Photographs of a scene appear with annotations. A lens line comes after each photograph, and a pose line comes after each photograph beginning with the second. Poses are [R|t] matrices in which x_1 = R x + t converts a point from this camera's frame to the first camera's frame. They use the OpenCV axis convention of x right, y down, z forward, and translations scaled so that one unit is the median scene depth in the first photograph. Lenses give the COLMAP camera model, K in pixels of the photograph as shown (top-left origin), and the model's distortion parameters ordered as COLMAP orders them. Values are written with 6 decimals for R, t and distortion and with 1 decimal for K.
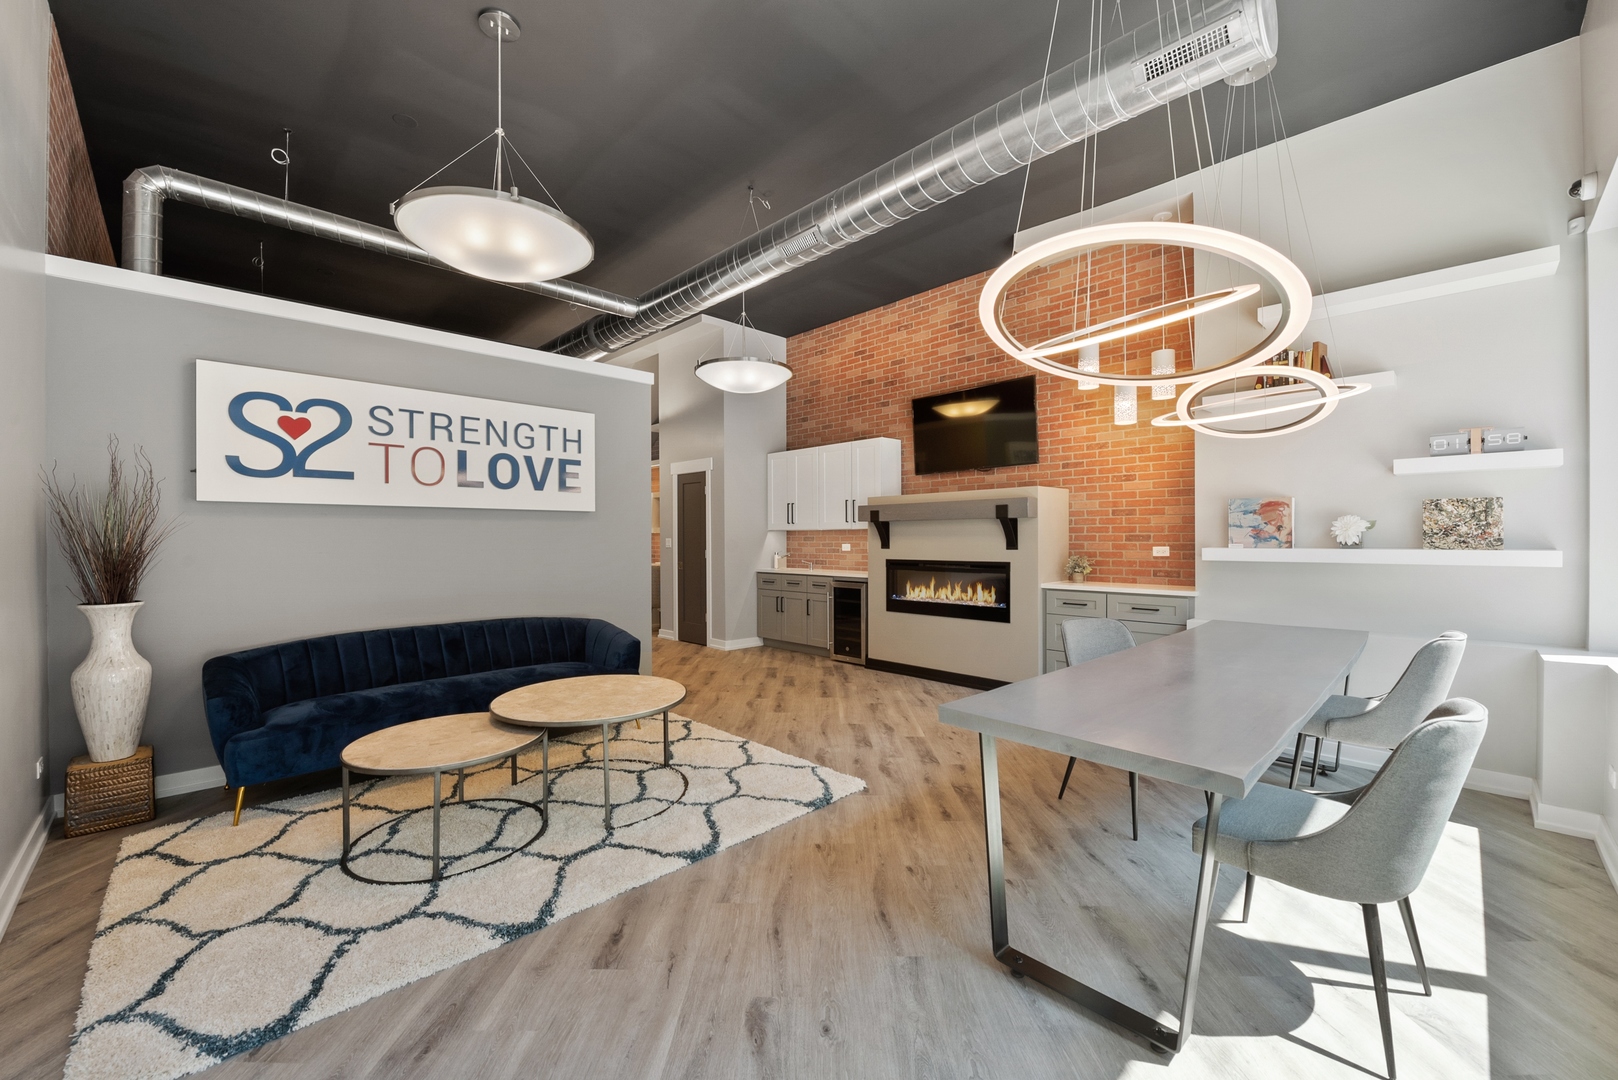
lens RADIAL K [[638.1, 0, 815.3], [0, 638.1, 544.4], [0, 0, 1]] dist [0.000117, 0.000665]
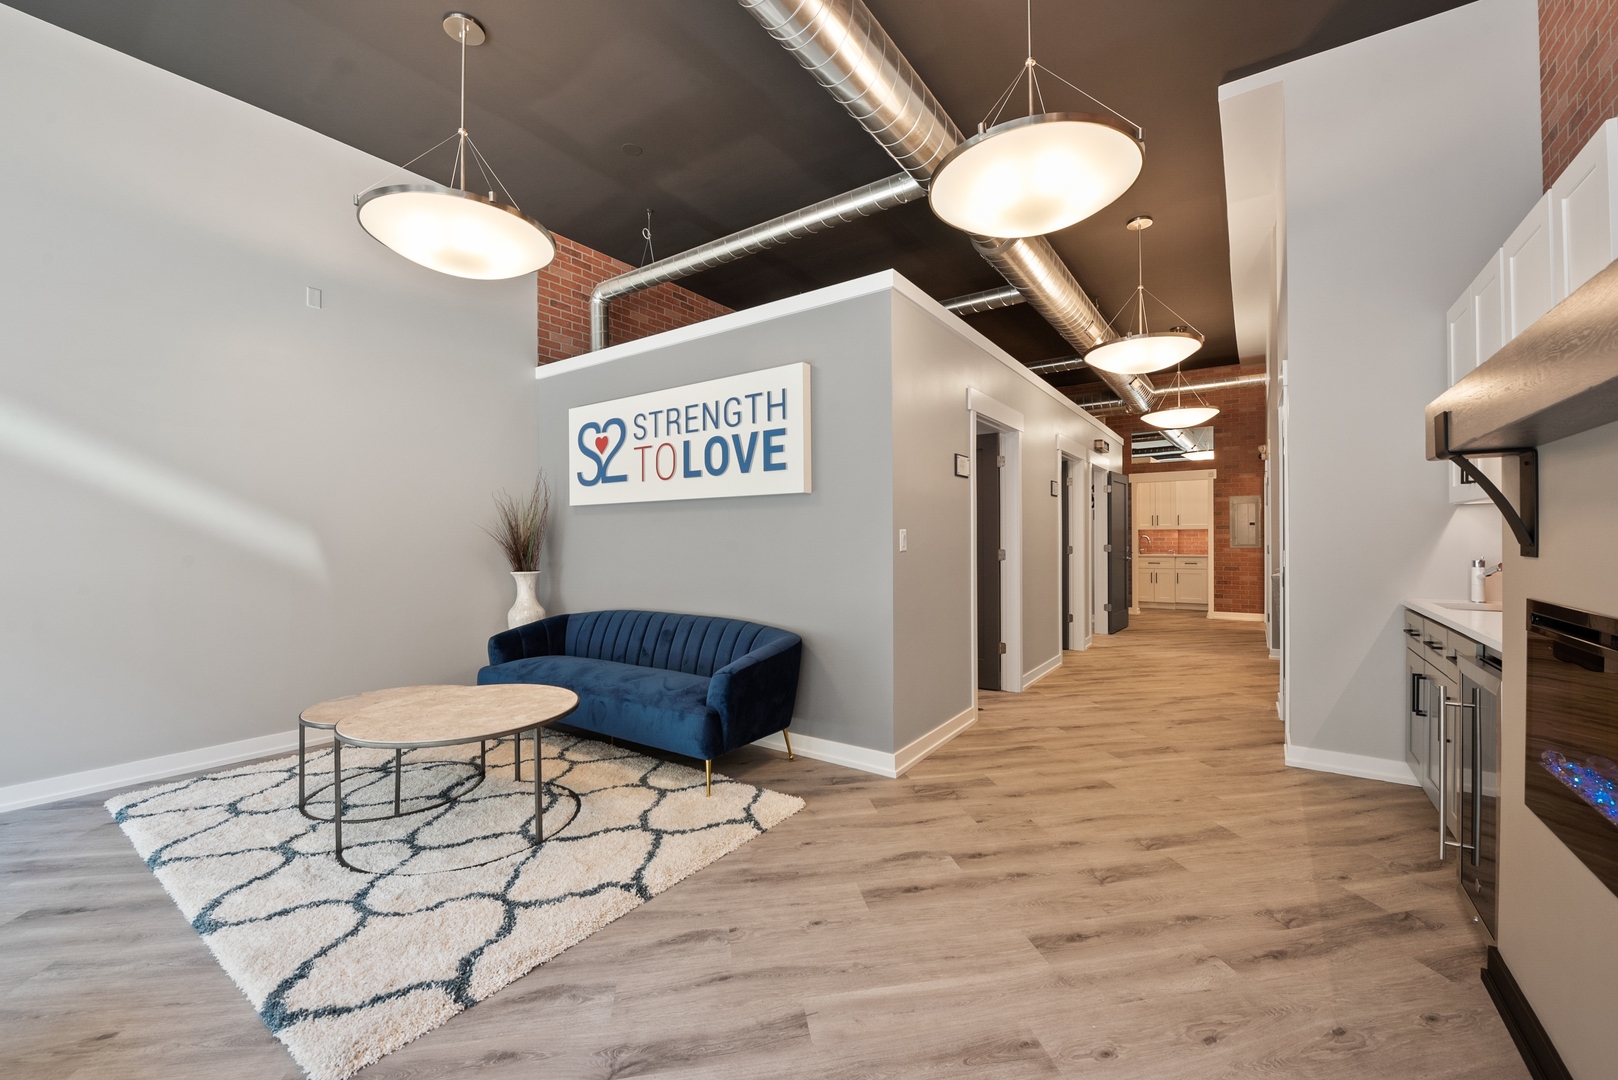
lens RADIAL K [[638.1, 0, 811.2], [0, 638.1, 543.7], [0, 0, 1]] dist [0.000117, 0.000665]
pose [[0.180105, 0.011706, -0.983578, 0.366820], [-0.005475, 0.999926, 0.010898, 0.000262], [0.983632, 0.003422, 0.180156, 0.814558]]
